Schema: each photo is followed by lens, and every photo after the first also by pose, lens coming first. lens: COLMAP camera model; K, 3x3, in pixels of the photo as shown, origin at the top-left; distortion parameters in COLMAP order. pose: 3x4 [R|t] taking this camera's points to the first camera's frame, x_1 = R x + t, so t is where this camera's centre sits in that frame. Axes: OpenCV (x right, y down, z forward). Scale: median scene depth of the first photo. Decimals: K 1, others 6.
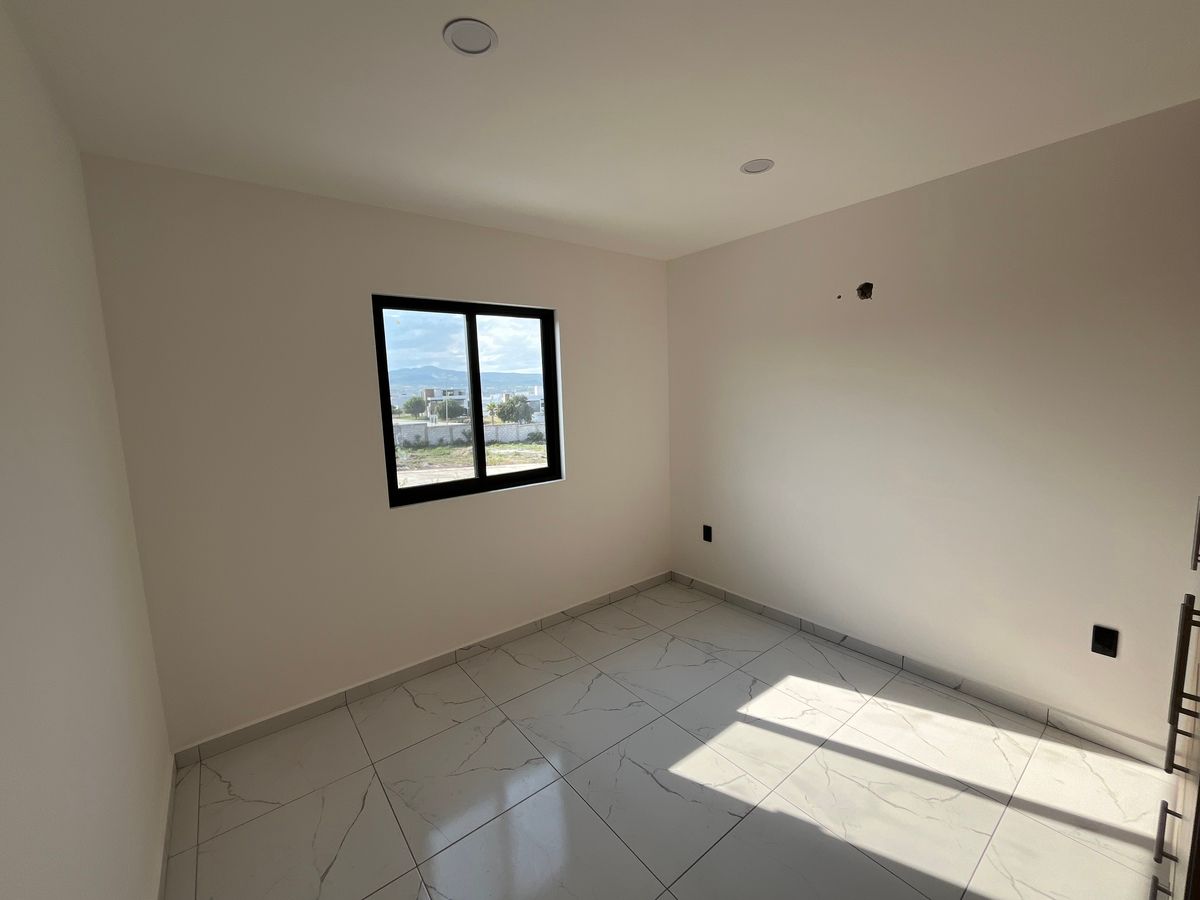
lens RADIAL K [[485.3, 0, 598.1], [0, 485.3, 449.0], [0, 0, 1]] dist [-0.002551, -0.000037]
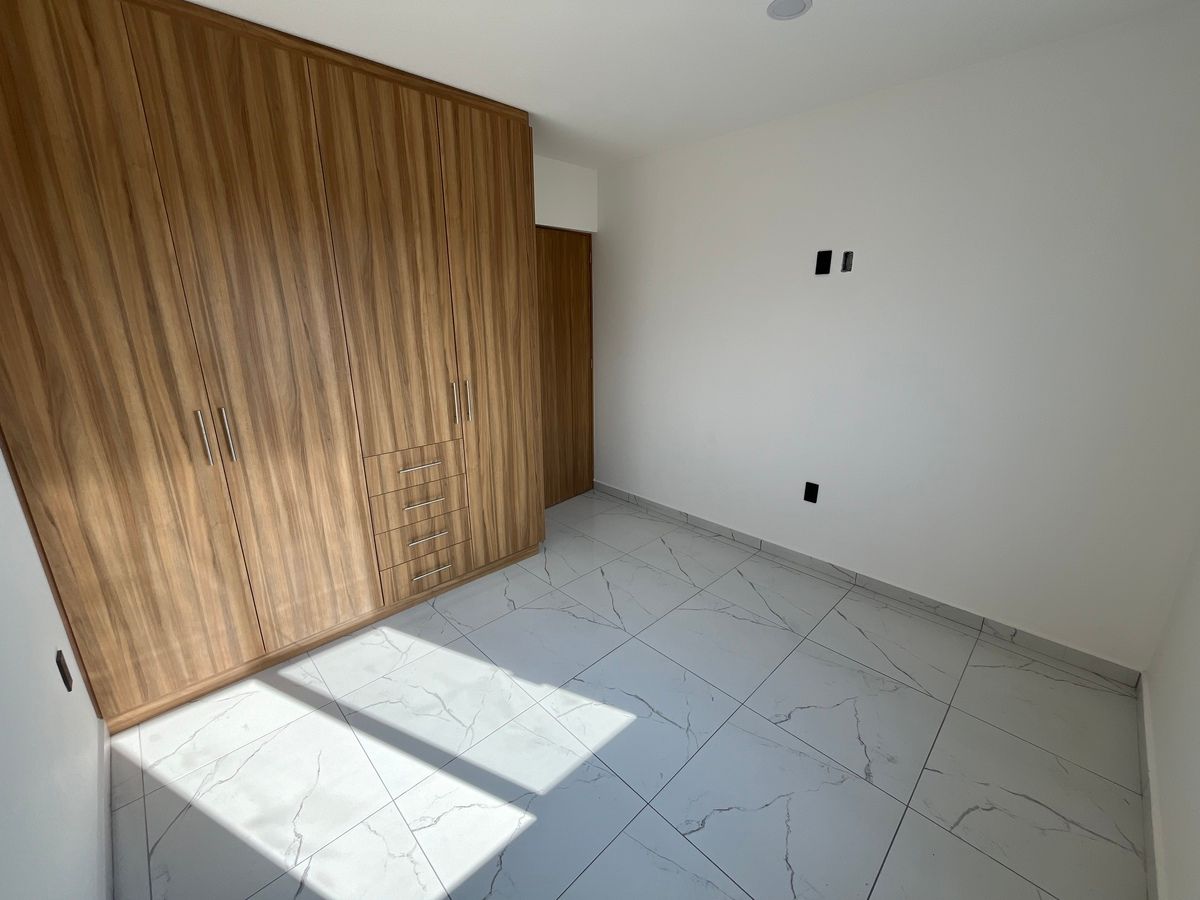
lens RADIAL K [[485.3, 0, 598.1], [0, 485.3, 449.0], [0, 0, 1]] dist [-0.002551, -0.000037]
pose [[-0.993690, 0.069664, -0.087909, 0.267856], [0.031639, 0.926002, 0.376190, -0.180879], [0.107611, 0.371035, -0.922363, 1.681034]]
